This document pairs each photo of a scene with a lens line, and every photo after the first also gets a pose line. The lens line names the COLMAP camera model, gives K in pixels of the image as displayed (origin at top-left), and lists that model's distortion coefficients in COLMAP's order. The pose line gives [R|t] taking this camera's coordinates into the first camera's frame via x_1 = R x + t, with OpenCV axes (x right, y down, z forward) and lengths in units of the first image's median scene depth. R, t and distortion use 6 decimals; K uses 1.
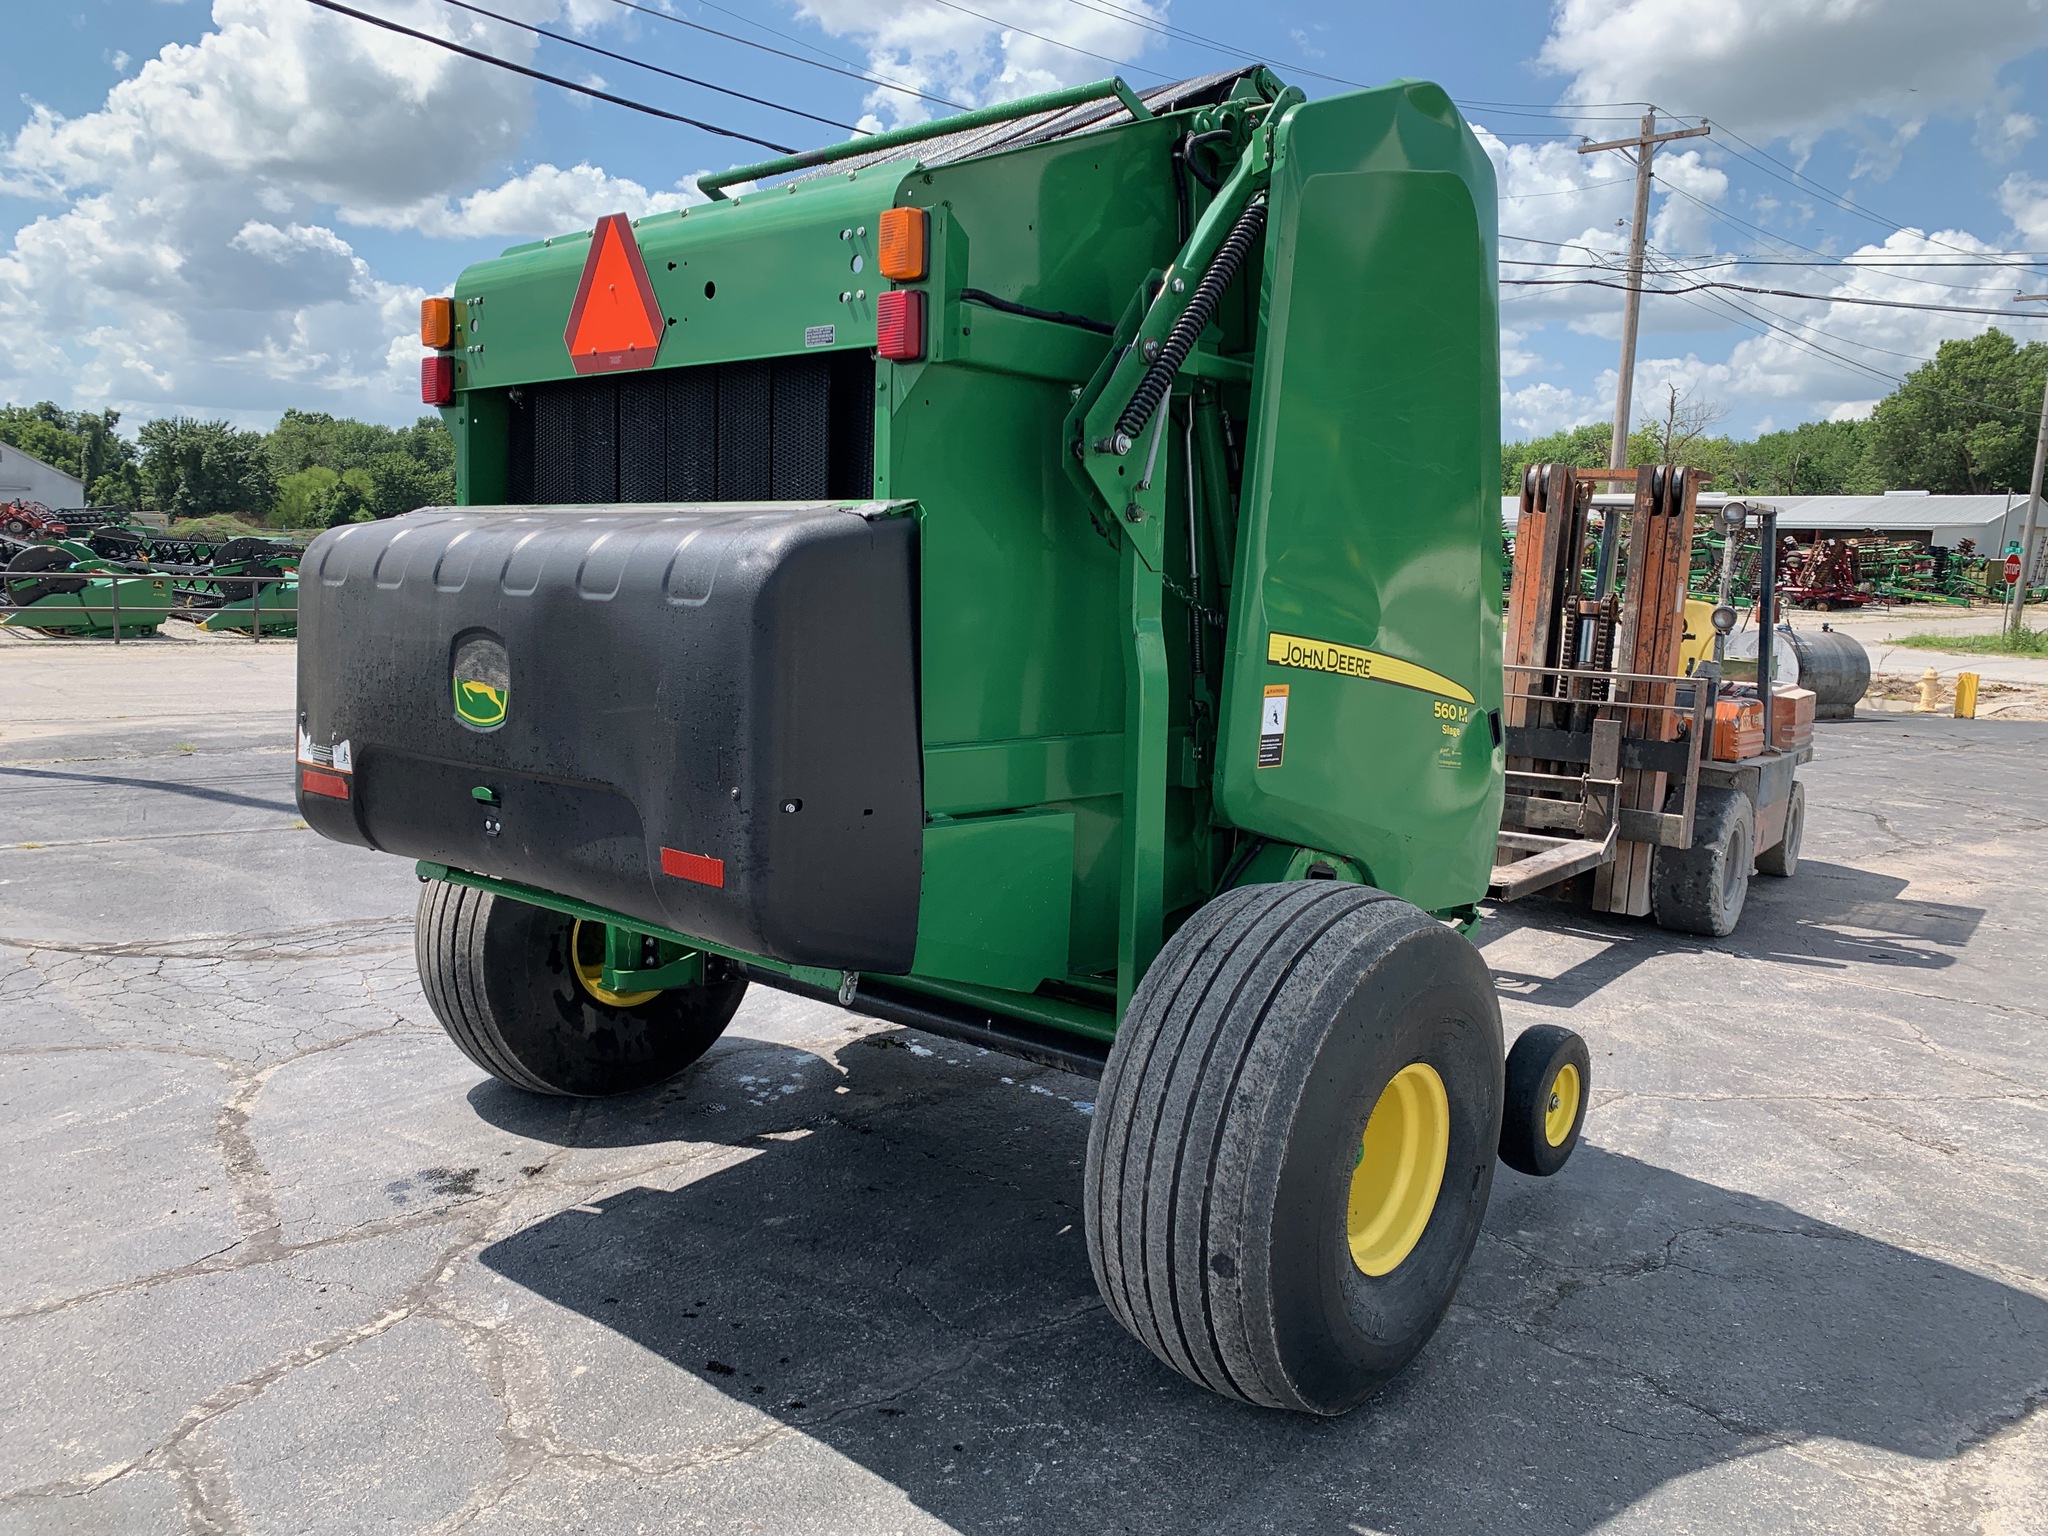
lens RADIAL K [[1563.8, 0, 1033.9], [0, 1563.8, 757.3], [0, 0, 1]] dist [0.023640, -0.026316]
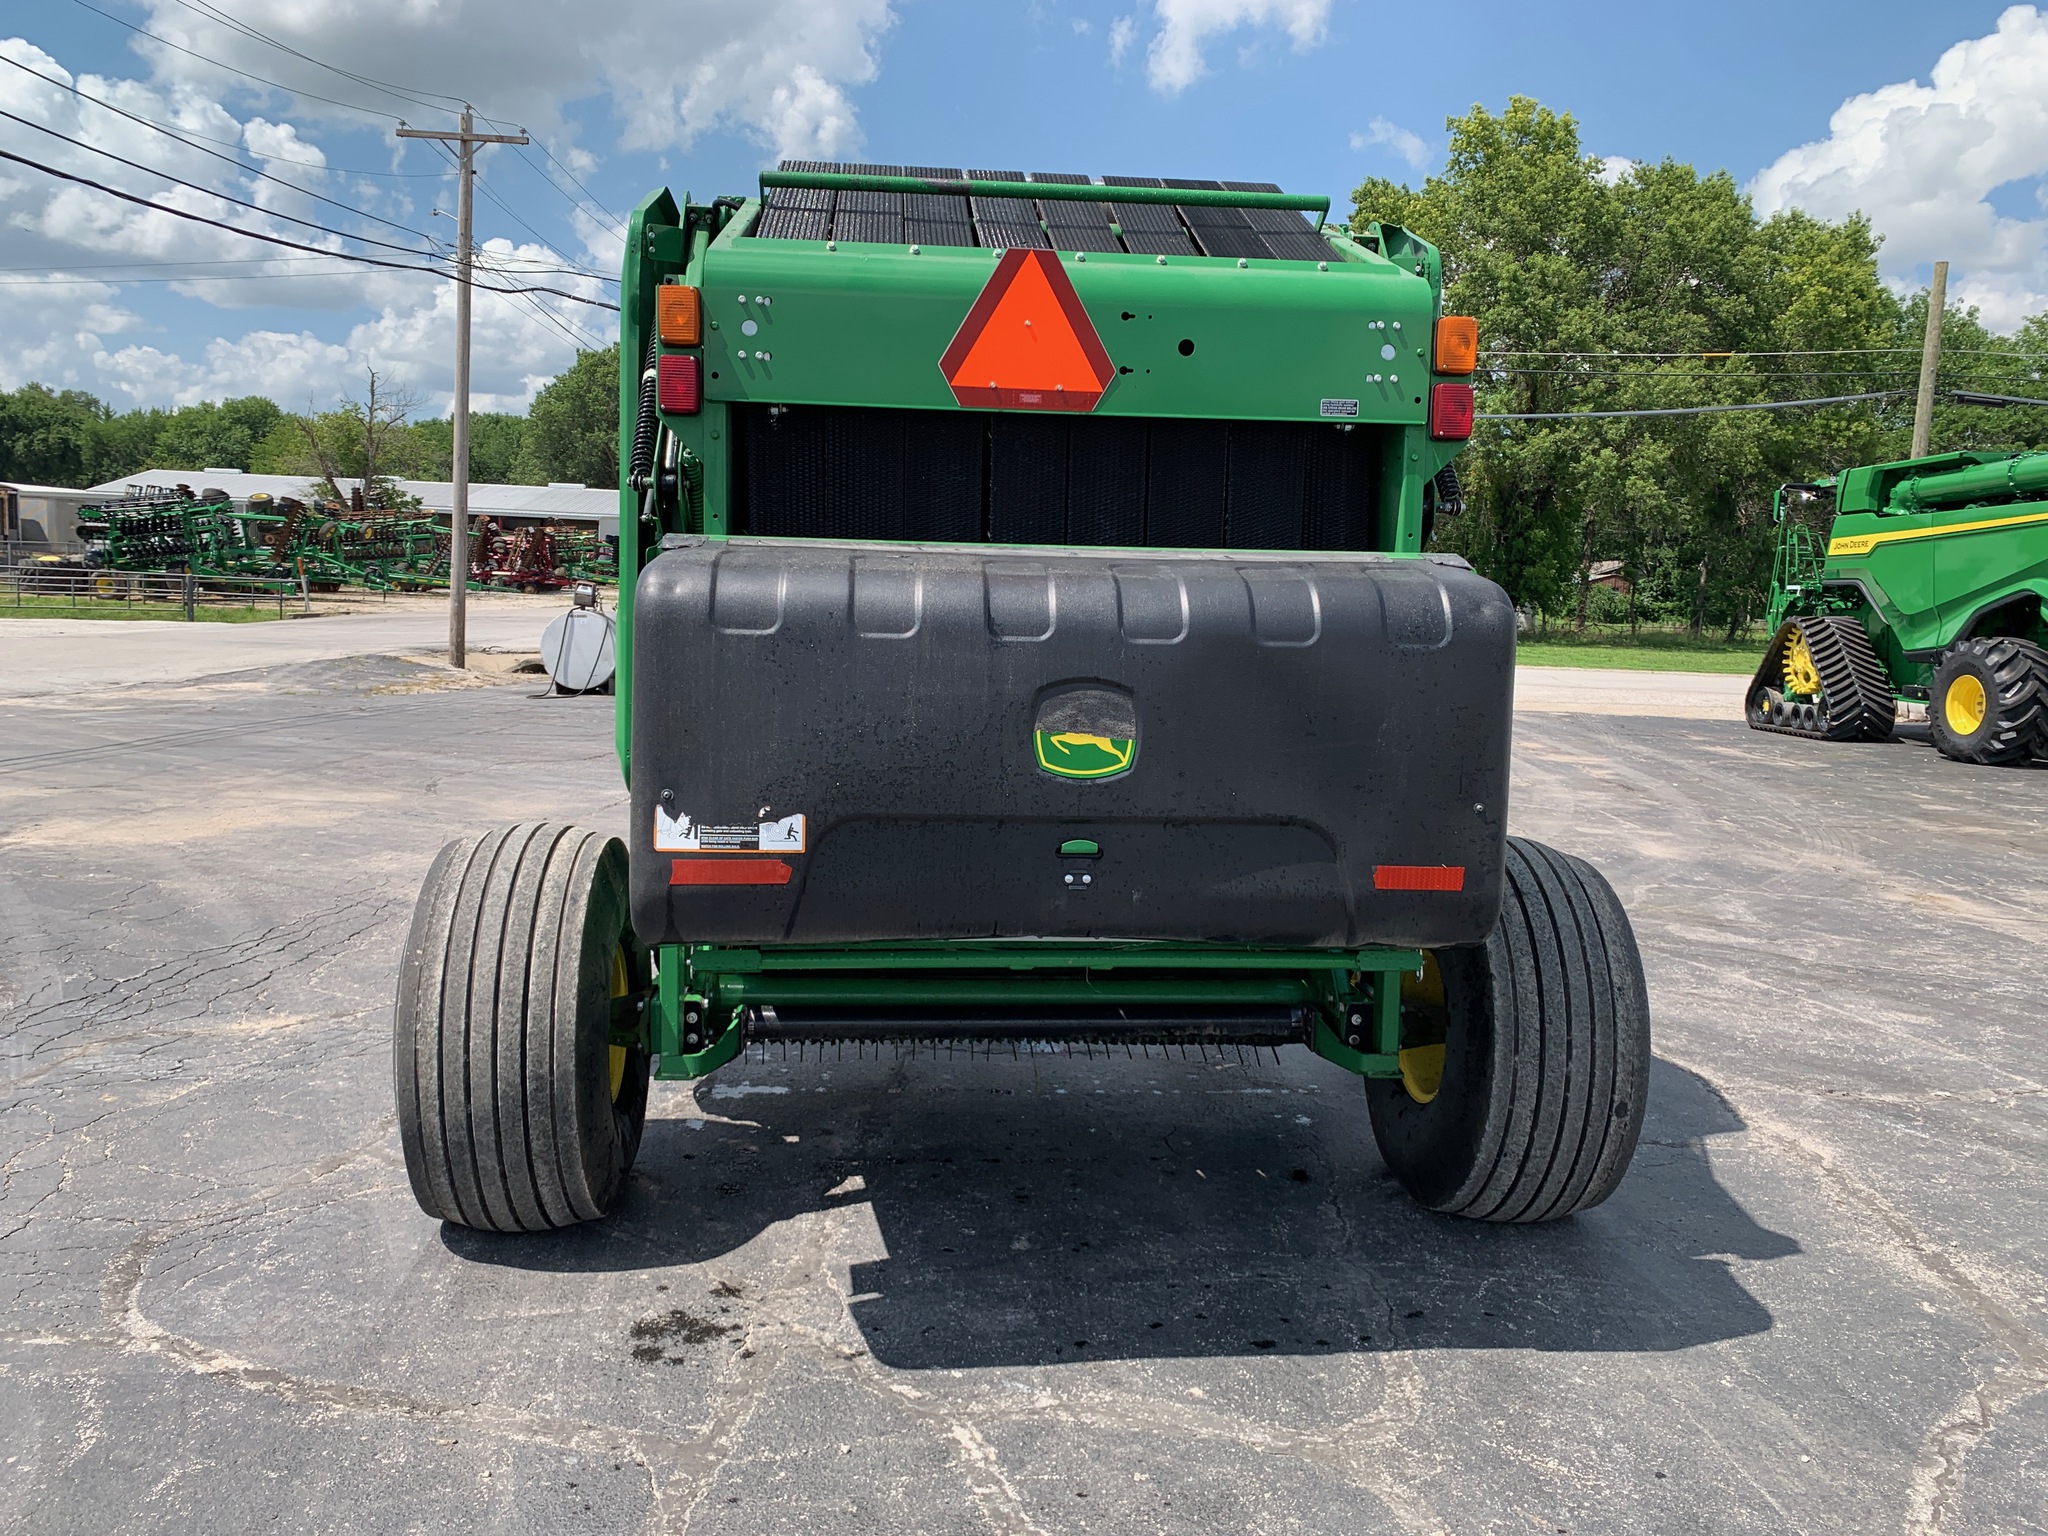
lens RADIAL K [[1563.8, 0, 1013.6], [0, 1563.8, 756.5], [0, 0, 1]] dist [0.023640, -0.026316]
pose [[0.694381, -0.084146, 0.714671, -0.815817], [0.075976, 0.996162, 0.043470, -0.059850], [-0.715585, 0.024113, 0.698109, 0.271537]]
